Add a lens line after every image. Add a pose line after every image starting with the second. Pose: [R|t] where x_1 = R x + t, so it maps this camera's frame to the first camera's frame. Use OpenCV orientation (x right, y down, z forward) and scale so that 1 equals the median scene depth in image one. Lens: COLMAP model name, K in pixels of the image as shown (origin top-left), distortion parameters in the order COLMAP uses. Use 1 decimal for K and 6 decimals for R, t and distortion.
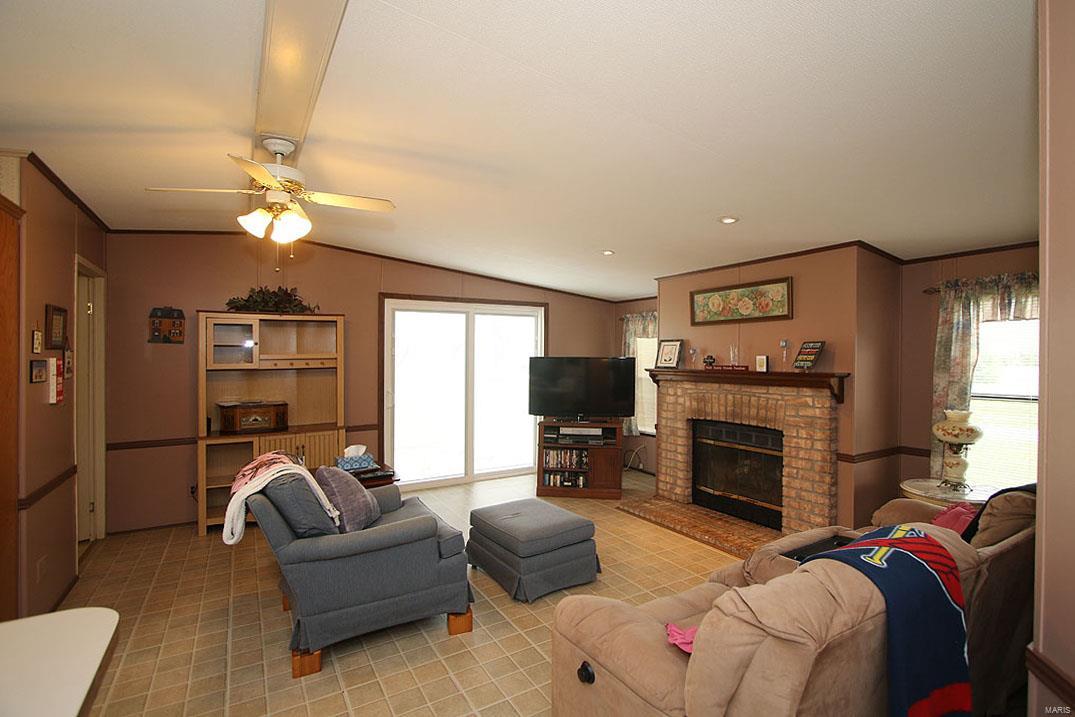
lens RADIAL K [[496.1, 0, 537.7], [0, 496.1, 346.6], [0, 0, 1]] dist [-0.002927, -0.001816]
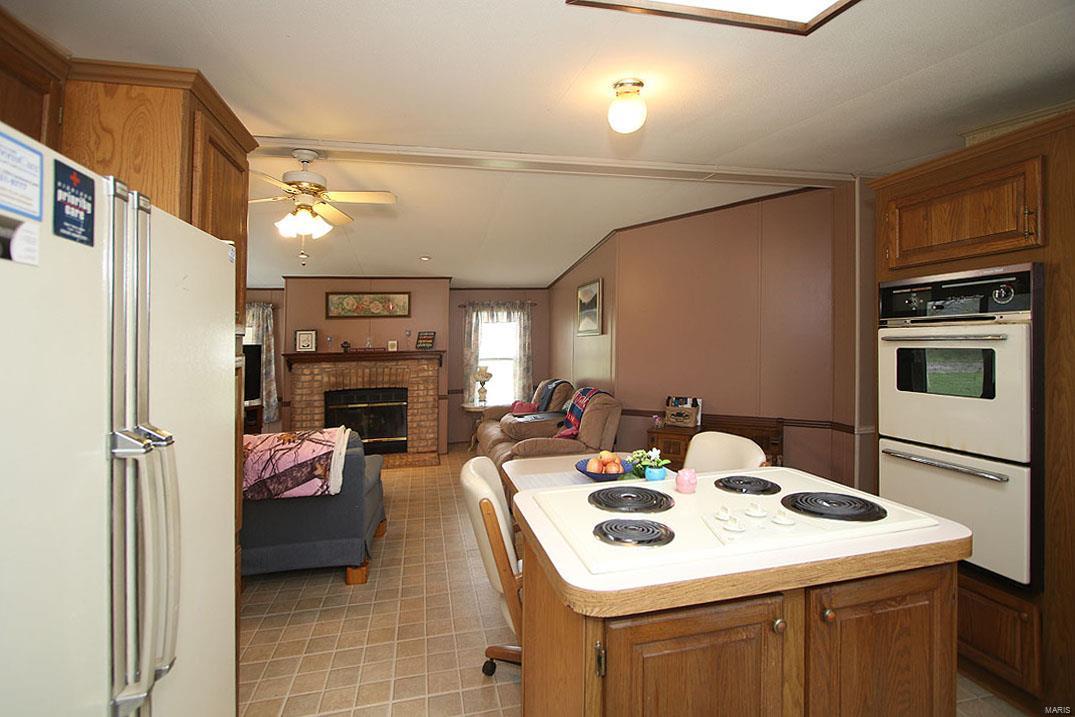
lens RADIAL K [[496.1, 0, 546.9], [0, 496.1, 333.9], [0, 0, 1]] dist [-0.002927, -0.001816]
pose [[0.320755, 0.006929, 0.947137, -0.824346], [0.000304, 0.999972, -0.007419, 0.008166], [-0.947162, 0.002668, 0.320744, 0.059070]]
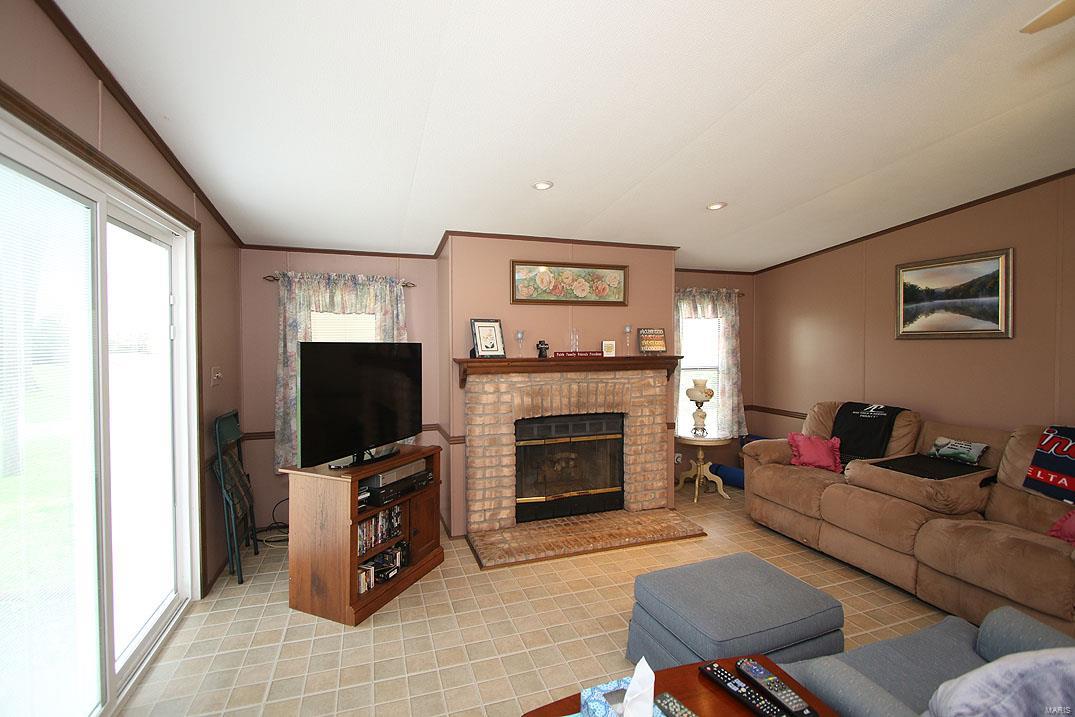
lens RADIAL K [[496.1, 0, 537.1], [0, 496.1, 363.3], [0, 0, 1]] dist [-0.002927, -0.001816]
pose [[0.204200, -0.026629, 0.978567, -0.533652], [-0.012718, 0.999473, 0.029851, 0.034896], [-0.978847, -0.018541, 0.203753, 0.919968]]
